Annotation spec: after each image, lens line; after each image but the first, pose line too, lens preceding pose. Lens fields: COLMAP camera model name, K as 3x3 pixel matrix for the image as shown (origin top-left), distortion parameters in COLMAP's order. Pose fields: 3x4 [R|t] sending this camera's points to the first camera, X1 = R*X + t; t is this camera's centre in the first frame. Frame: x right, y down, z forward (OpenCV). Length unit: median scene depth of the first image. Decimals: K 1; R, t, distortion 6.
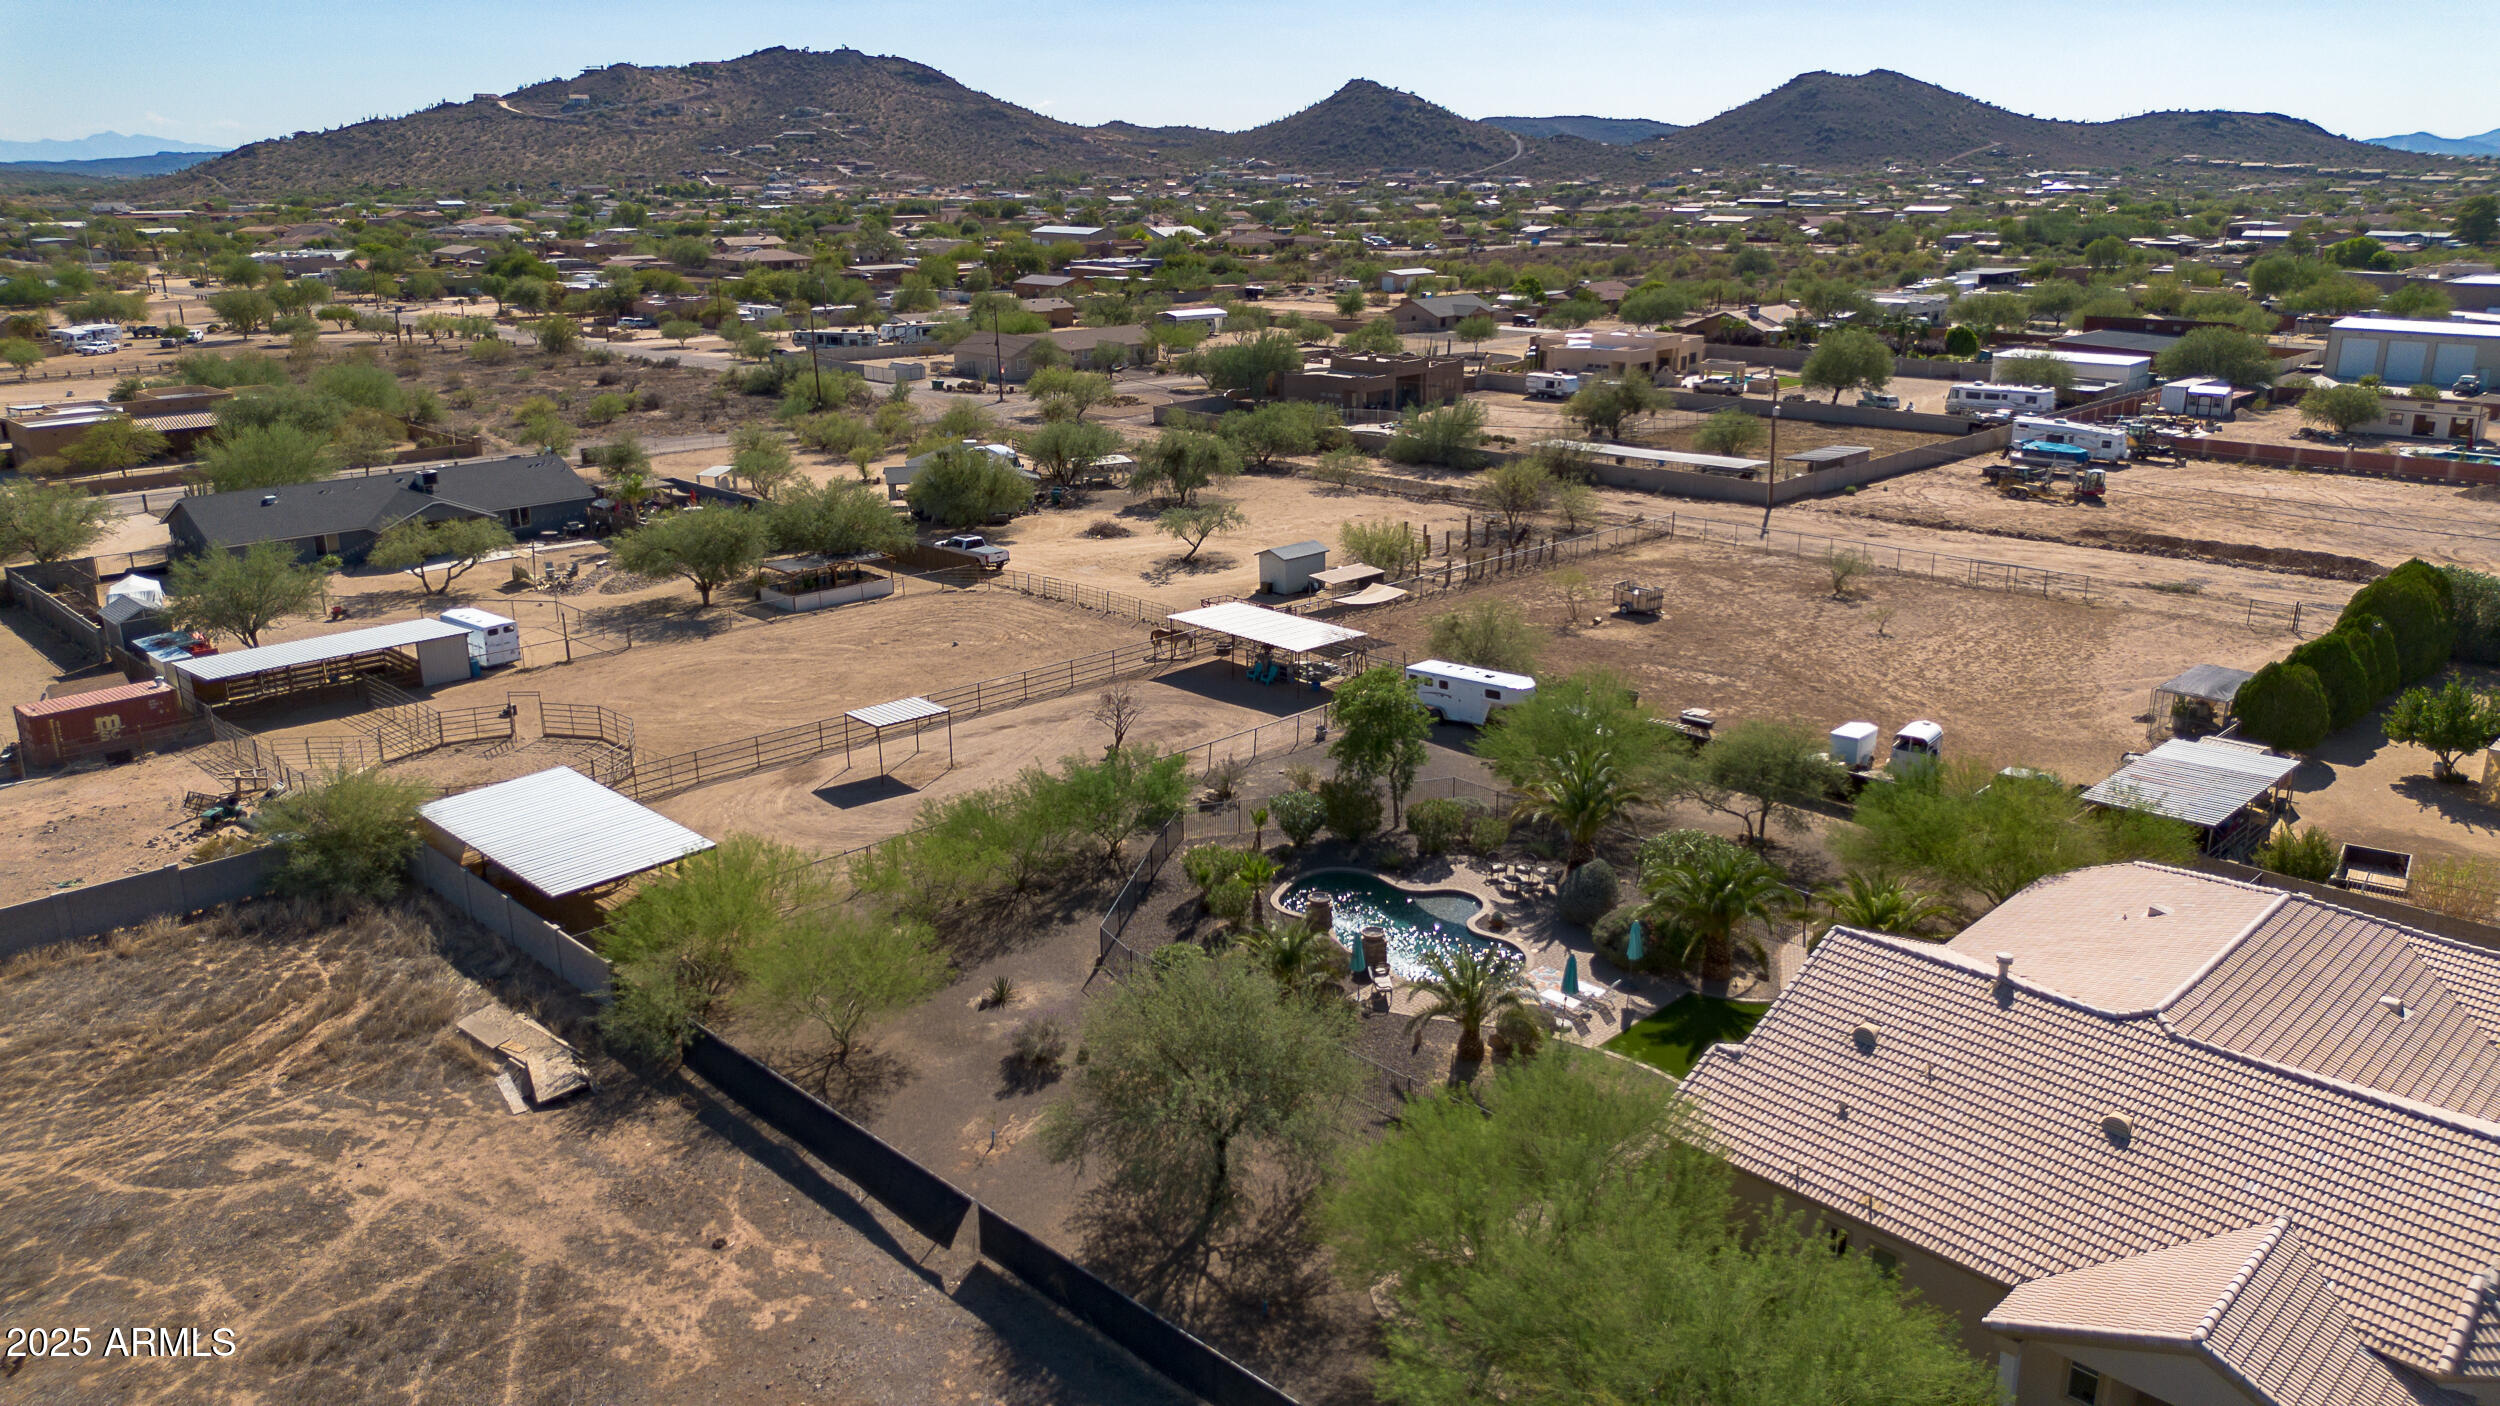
lens RADIAL K [[1772.7, 0, 1244.7], [0, 1772.7, 679.1], [0, 0, 1]] dist [0.077472, -0.082405]
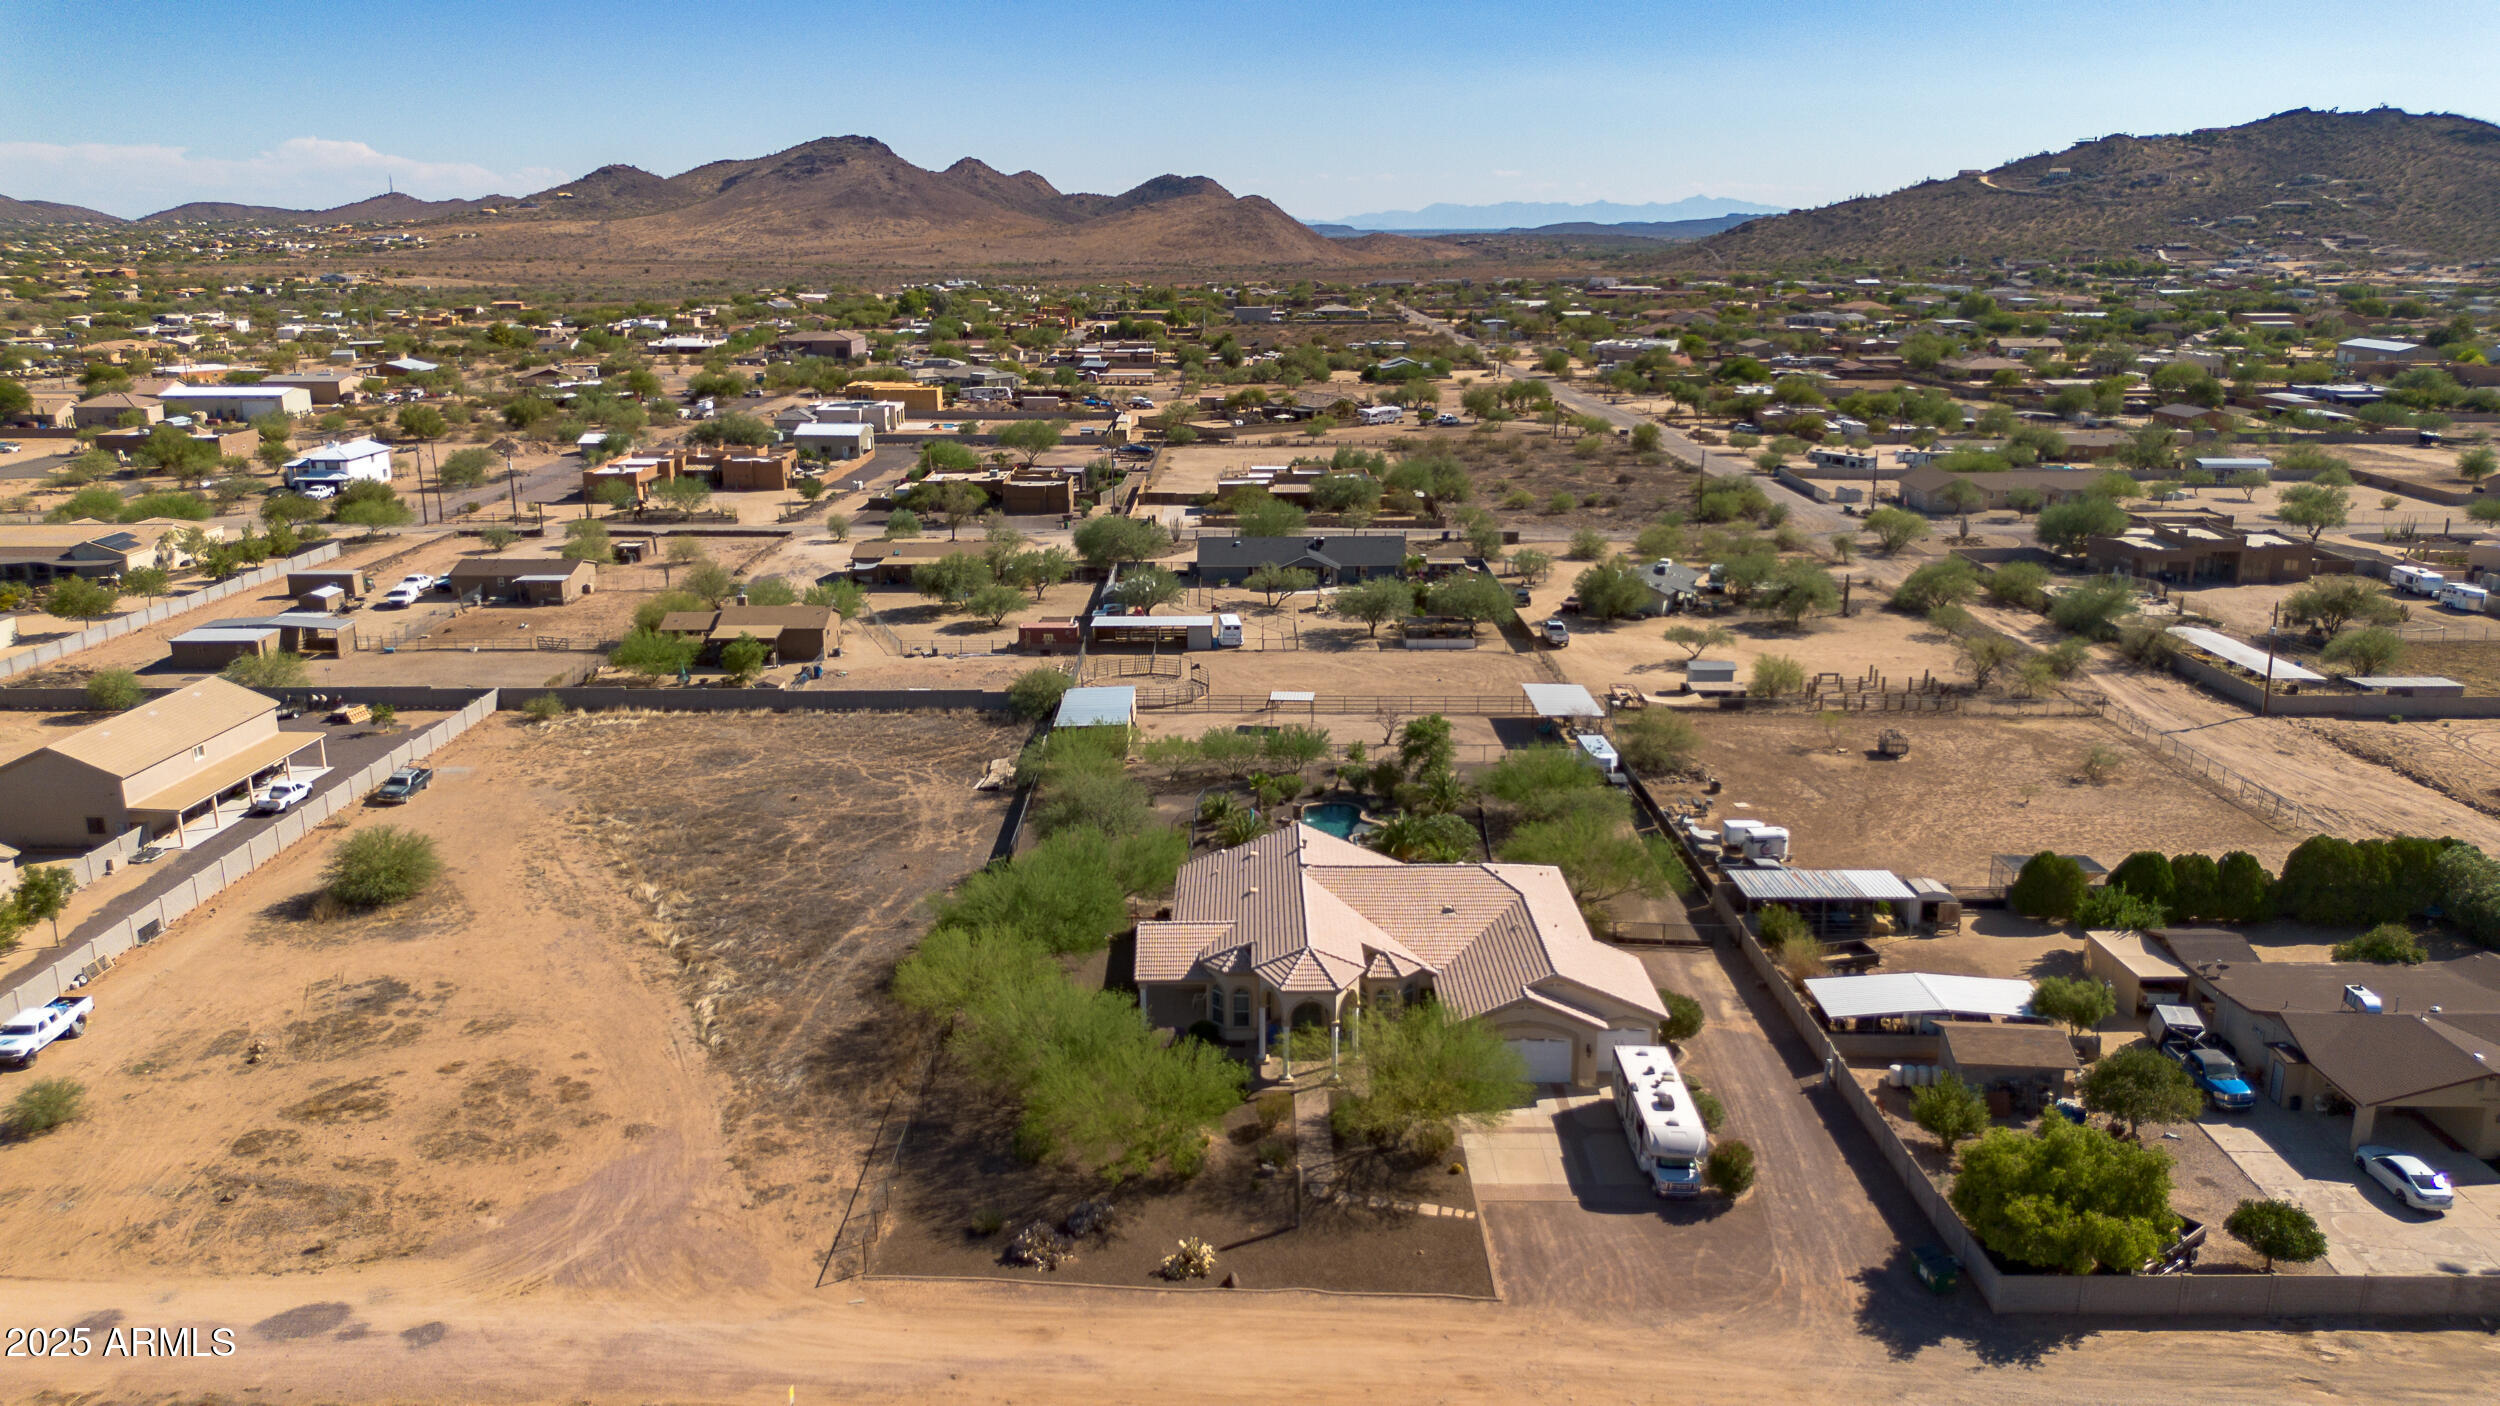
lens RADIAL K [[1766.0, 0, 1246.1], [0, 1766.0, 706.3], [0, 0, 1]] dist [0.071214, -0.068941]
pose [[0.708980, 0.190246, -0.679083, 0.488132], [-0.199876, 0.977648, 0.065214, -0.039056], [0.676311, 0.089497, 0.731159, -0.196252]]
